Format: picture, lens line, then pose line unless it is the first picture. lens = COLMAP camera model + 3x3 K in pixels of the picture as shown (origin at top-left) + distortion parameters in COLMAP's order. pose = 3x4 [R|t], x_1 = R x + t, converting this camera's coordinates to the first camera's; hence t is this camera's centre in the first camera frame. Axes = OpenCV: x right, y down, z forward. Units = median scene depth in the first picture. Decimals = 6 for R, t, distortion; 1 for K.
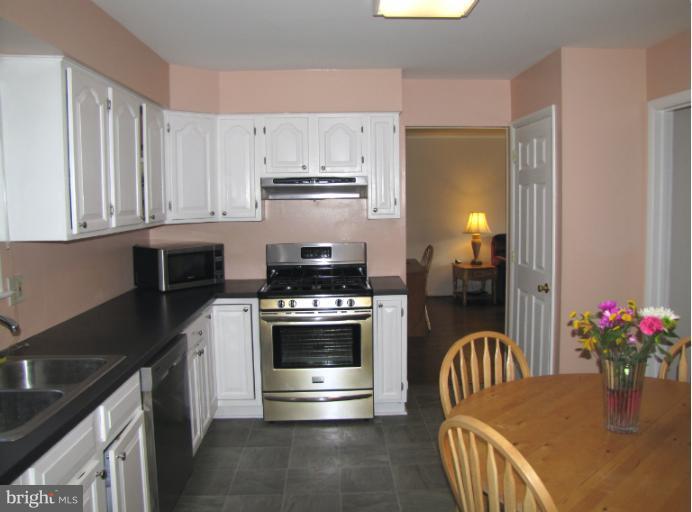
lens RADIAL K [[580.0, 0, 346.2], [0, 580.0, 246.7], [0, 0, 1]] dist [-0.049710, -0.001032]
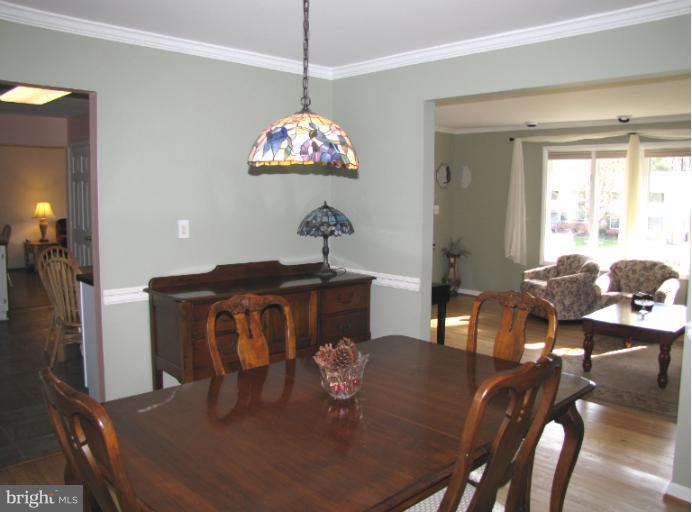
lens RADIAL K [[580.0, 0, 346.2], [0, 580.0, 246.7], [0, 0, 1]] dist [-0.049710, -0.001032]
pose [[0.751143, -0.036705, 0.659119, -0.118774], [0.035337, 0.999257, 0.015375, 0.047316], [-0.659194, 0.011742, 0.751882, -0.439617]]
